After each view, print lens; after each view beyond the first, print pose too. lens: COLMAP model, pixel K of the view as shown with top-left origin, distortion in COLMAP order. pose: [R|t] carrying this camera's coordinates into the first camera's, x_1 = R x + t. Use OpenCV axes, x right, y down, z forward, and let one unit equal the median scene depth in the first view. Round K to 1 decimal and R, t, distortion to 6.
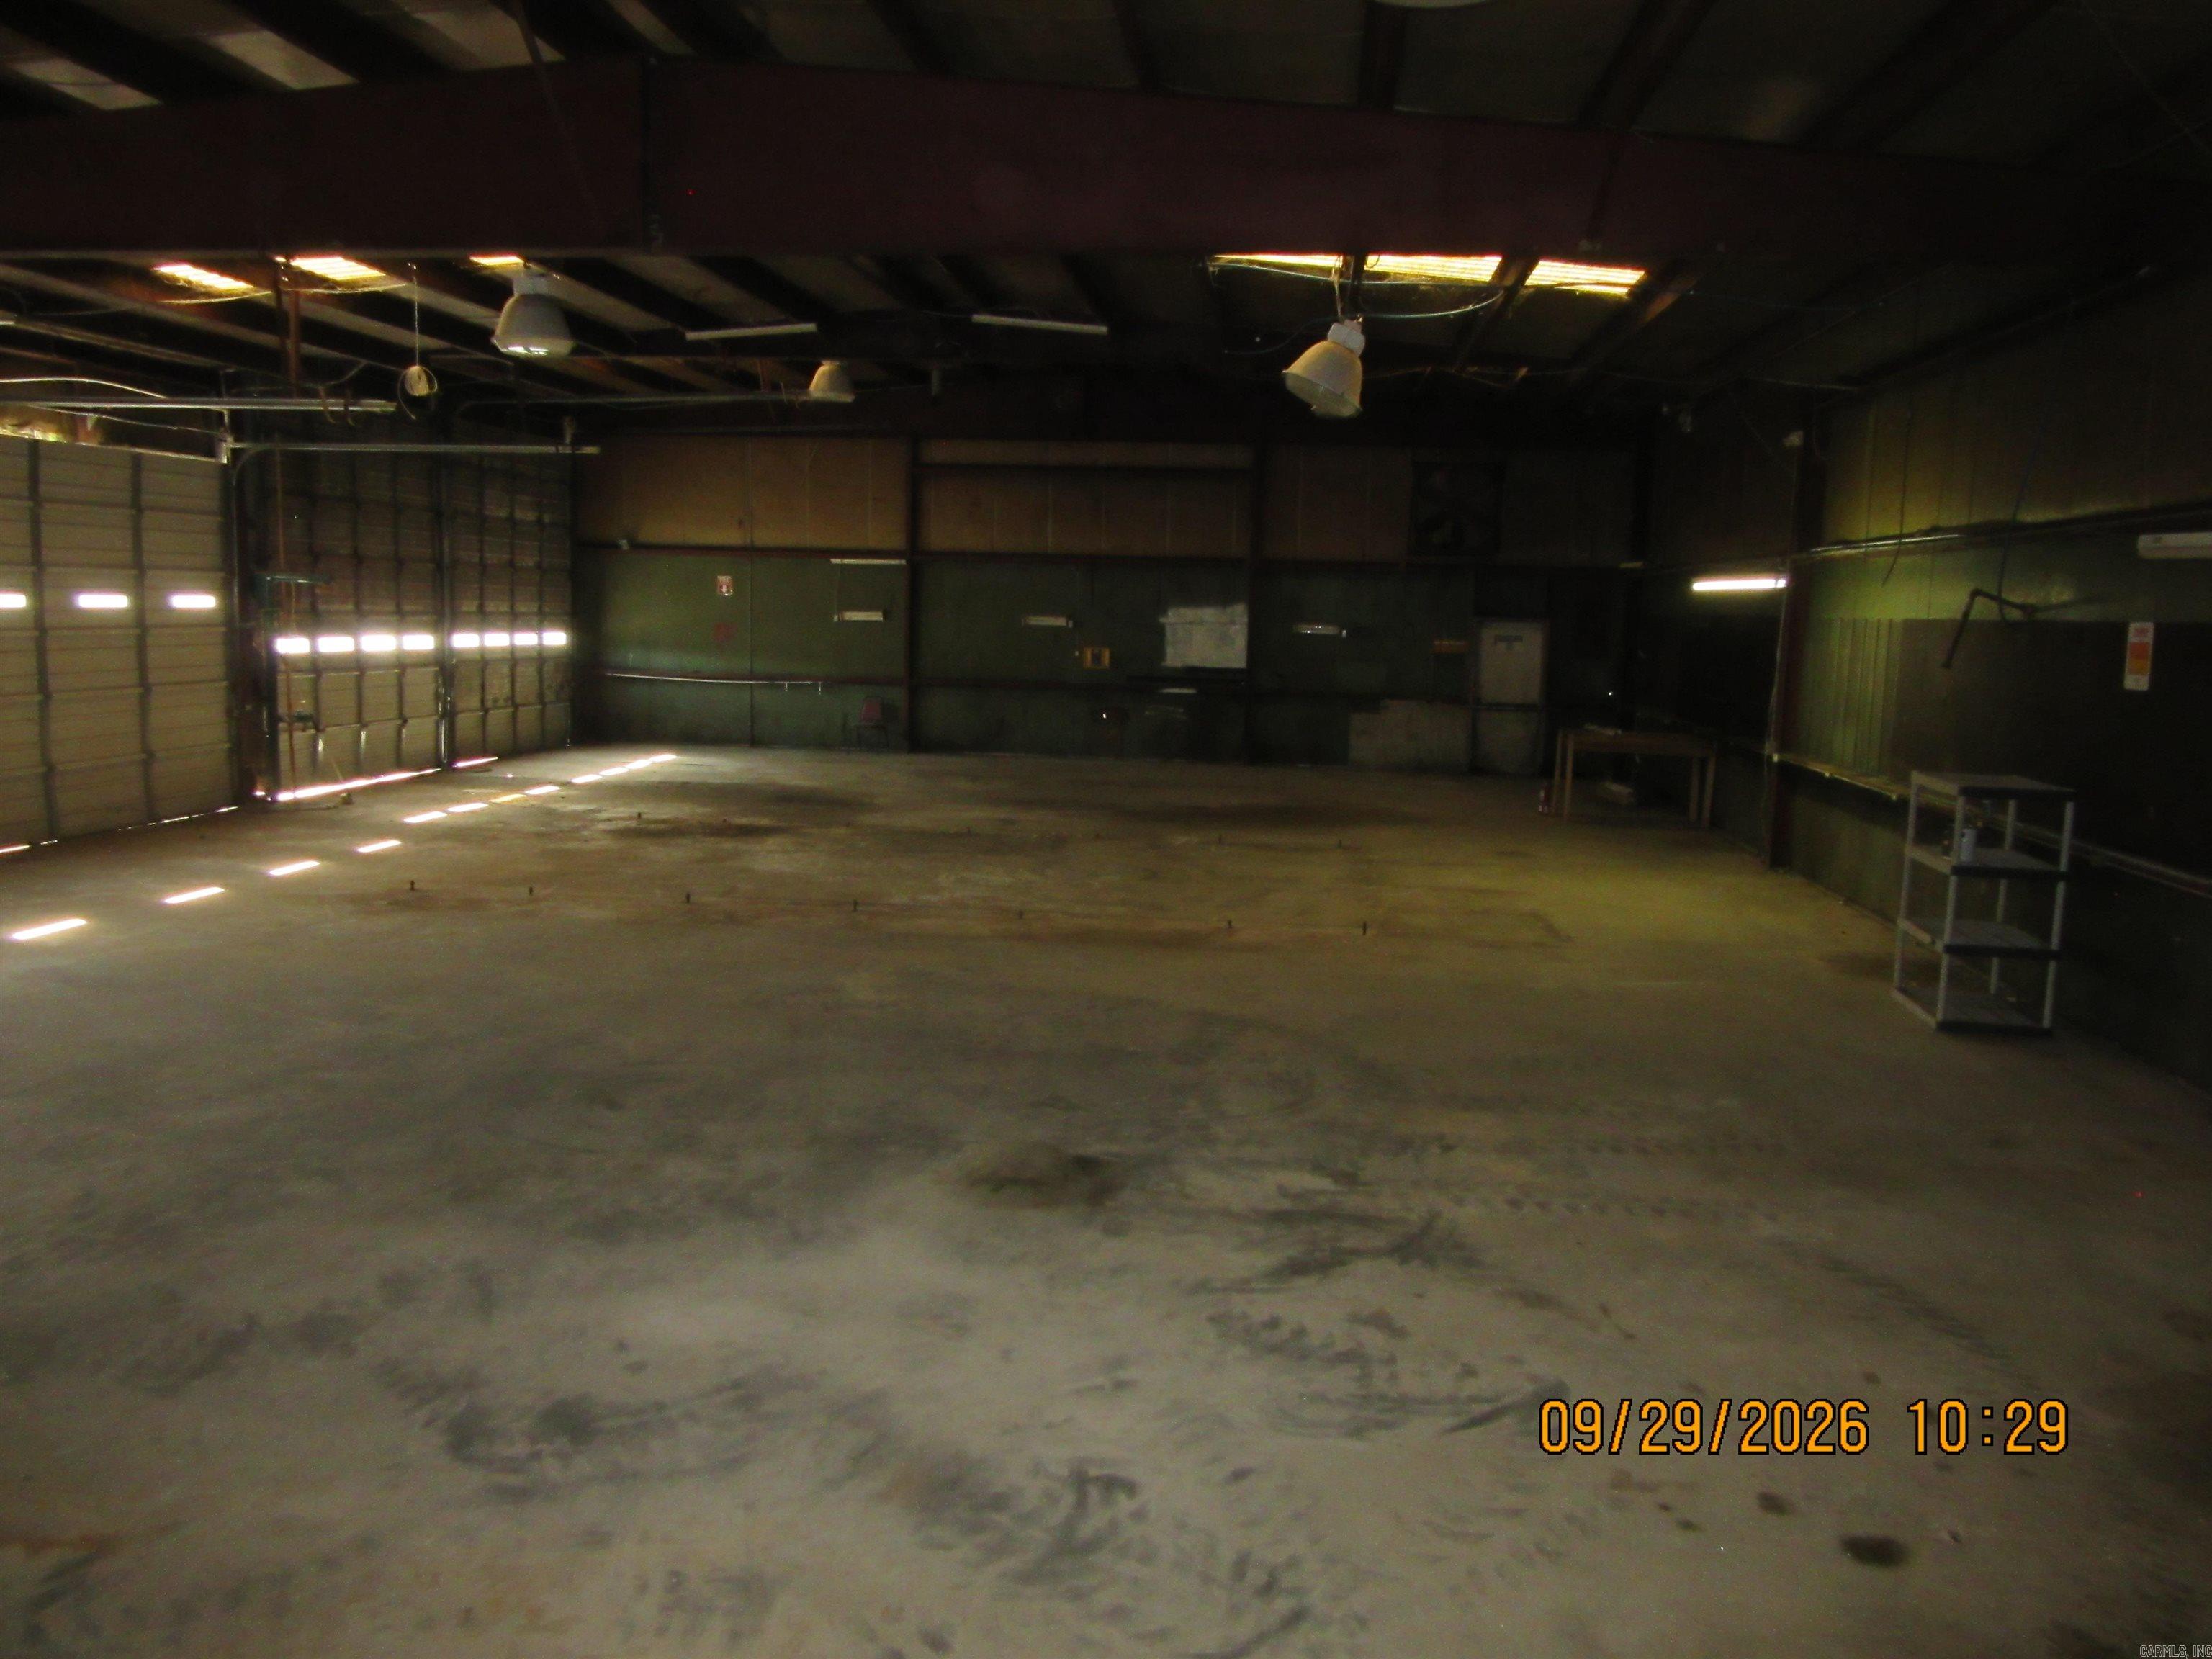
lens RADIAL K [[1642.5, 0, 1109.7], [0, 1642.5, 827.2], [0, 0, 1]] dist [-0.044208, 0.023543]
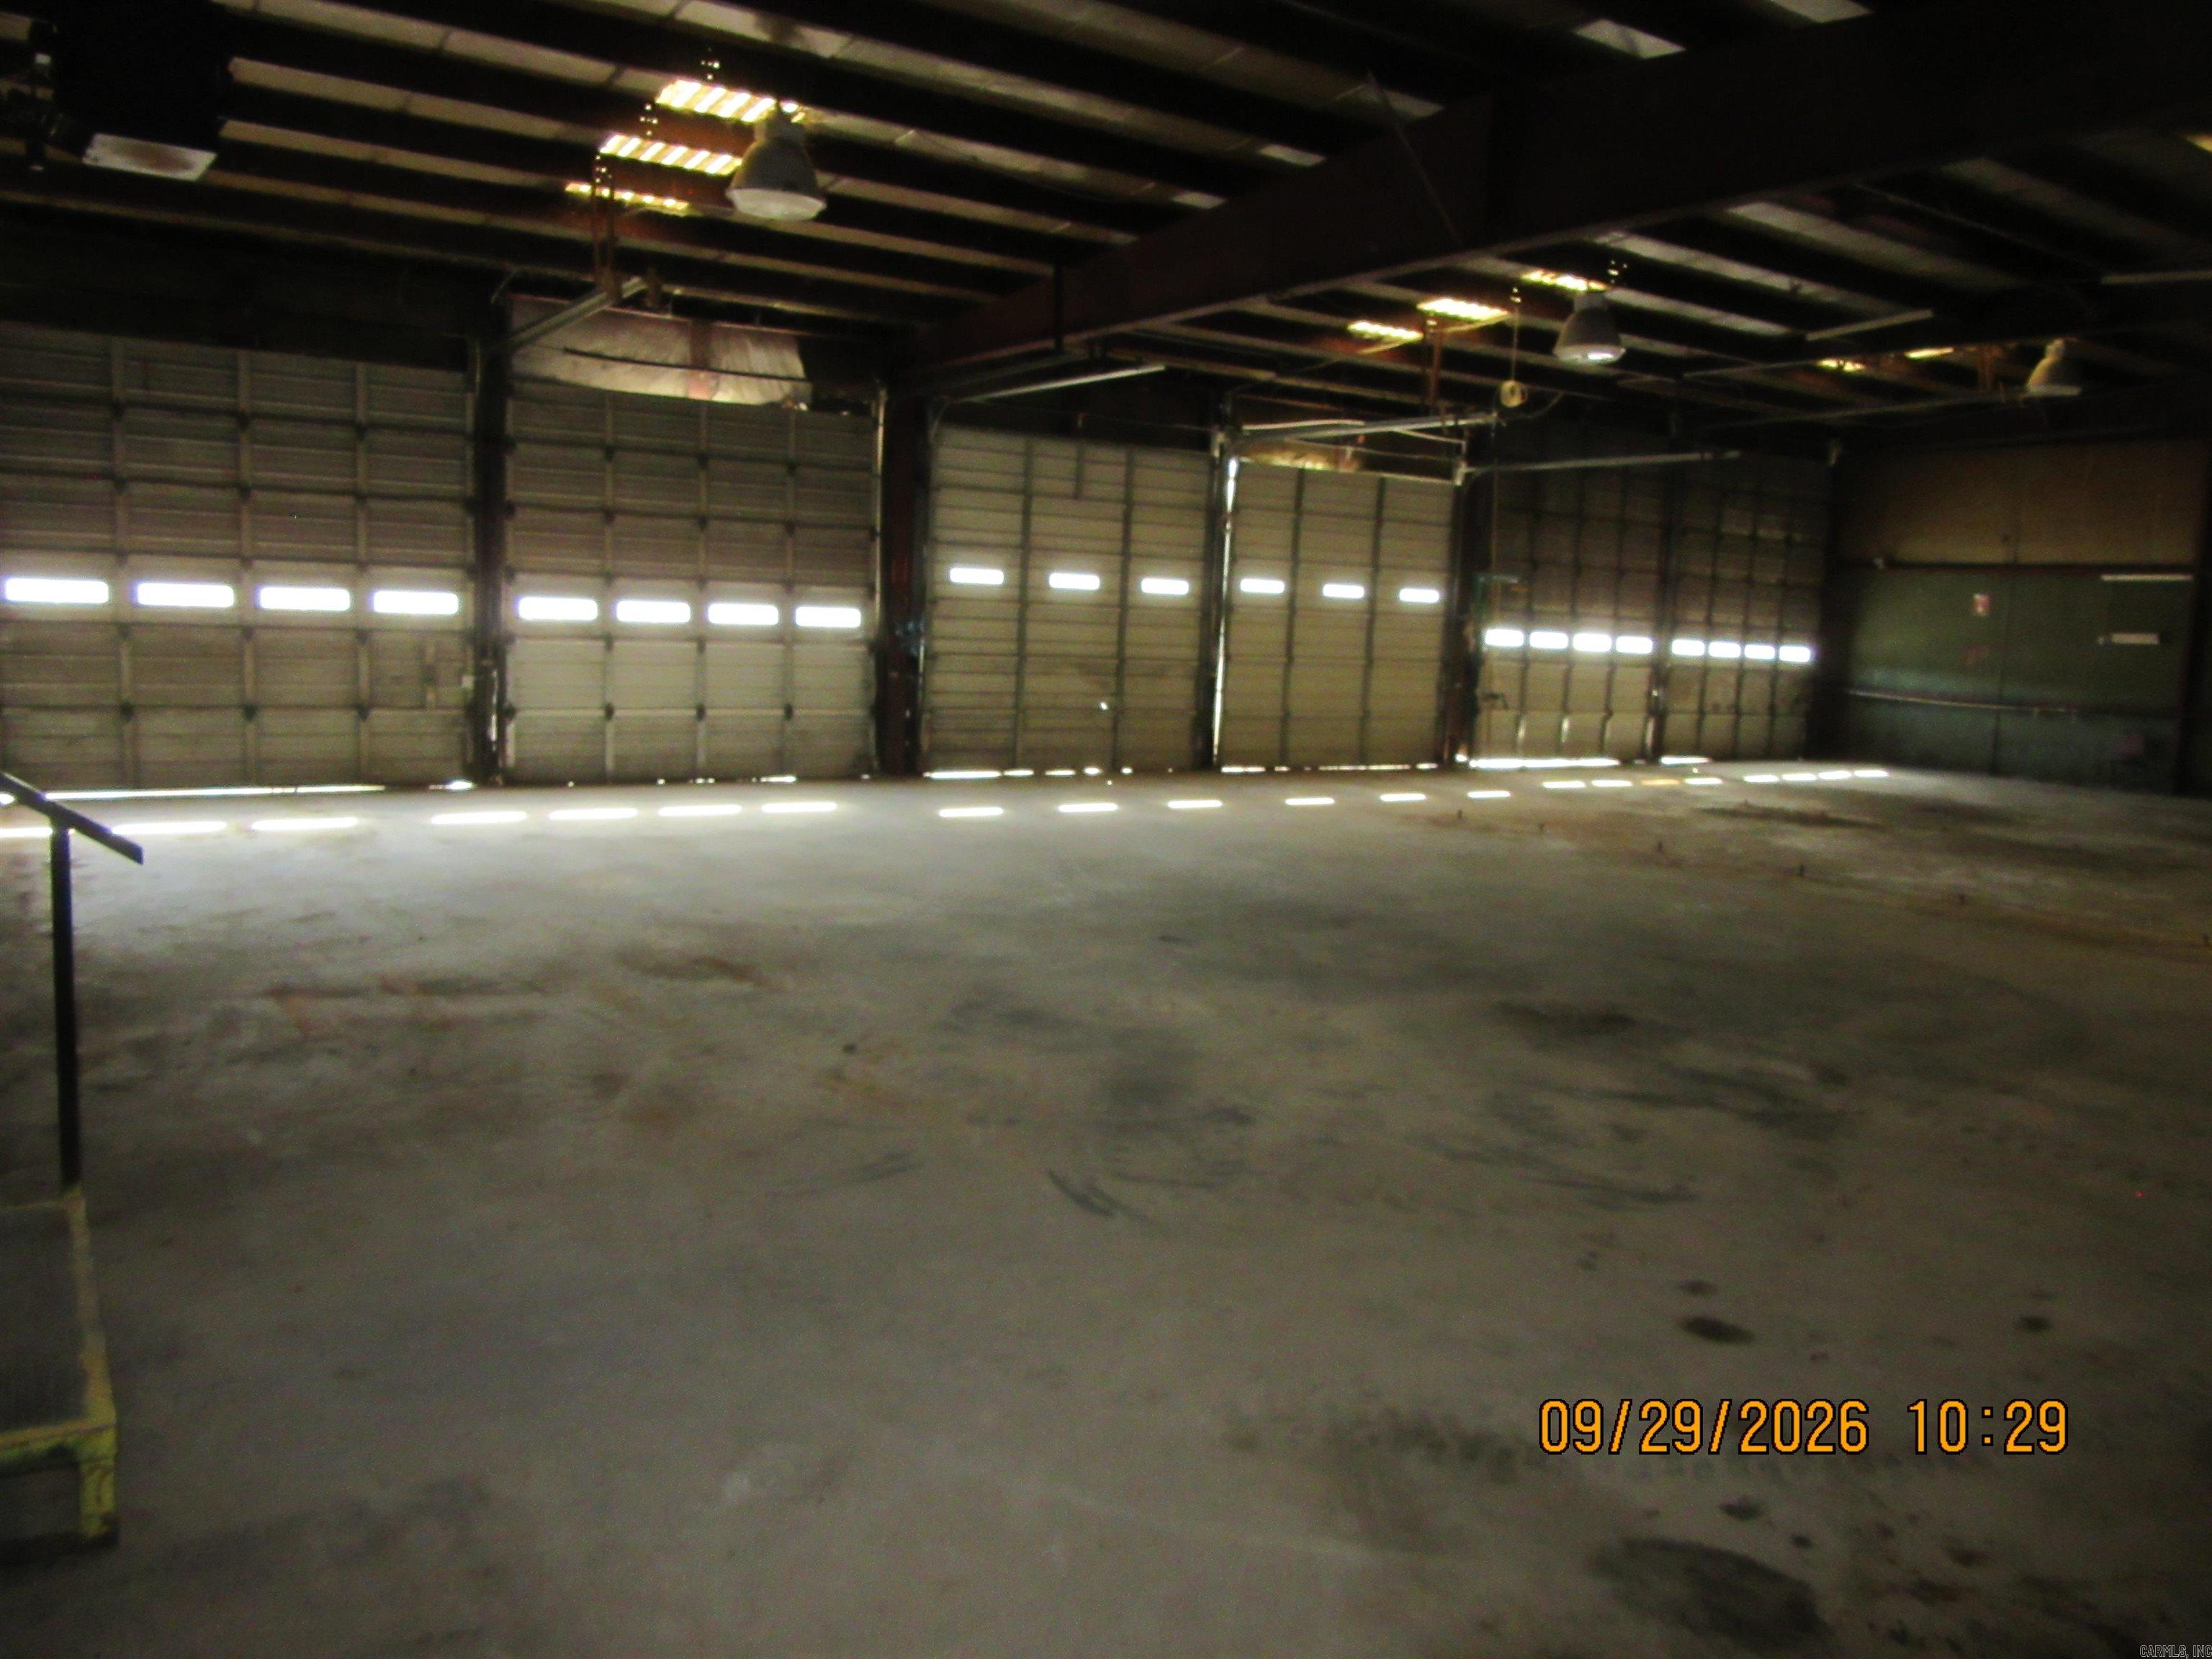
lens RADIAL K [[1642.5, 0, 1110.2], [0, 1642.5, 824.0], [0, 0, 1]] dist [-0.044208, 0.023543]
pose [[0.653657, 0.098160, -0.750398, 0.213261], [-0.128719, 0.991525, 0.017577, 0.037938], [0.745764, 0.085102, 0.660752, 0.008521]]
